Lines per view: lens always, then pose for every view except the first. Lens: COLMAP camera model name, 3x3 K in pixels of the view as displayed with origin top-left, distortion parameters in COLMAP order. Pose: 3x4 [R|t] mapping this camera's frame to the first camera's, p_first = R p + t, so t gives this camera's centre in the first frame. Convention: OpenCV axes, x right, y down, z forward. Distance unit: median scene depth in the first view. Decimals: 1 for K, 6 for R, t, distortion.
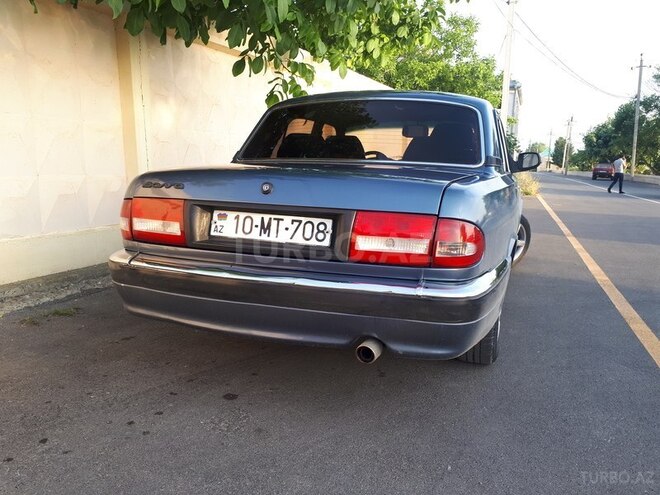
lens RADIAL K [[524.5, 0, 330.5], [0, 524.5, 249.3], [0, 0, 1]] dist [0.014795, -0.012046]
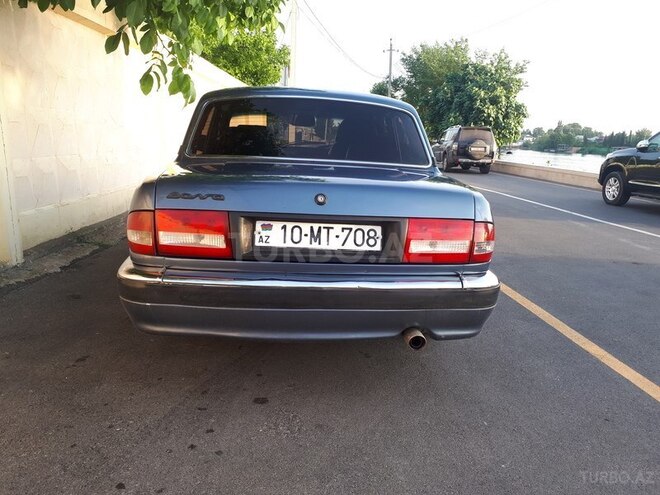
lens RADIAL K [[524.5, 0, 335.6], [0, 524.5, 247.1], [0, 0, 1]] dist [0.014795, -0.012046]
pose [[0.910583, -0.069258, 0.407483, -0.496770], [0.047425, 0.996857, 0.063452, -0.080948], [-0.410597, -0.038454, 0.911006, 0.028252]]
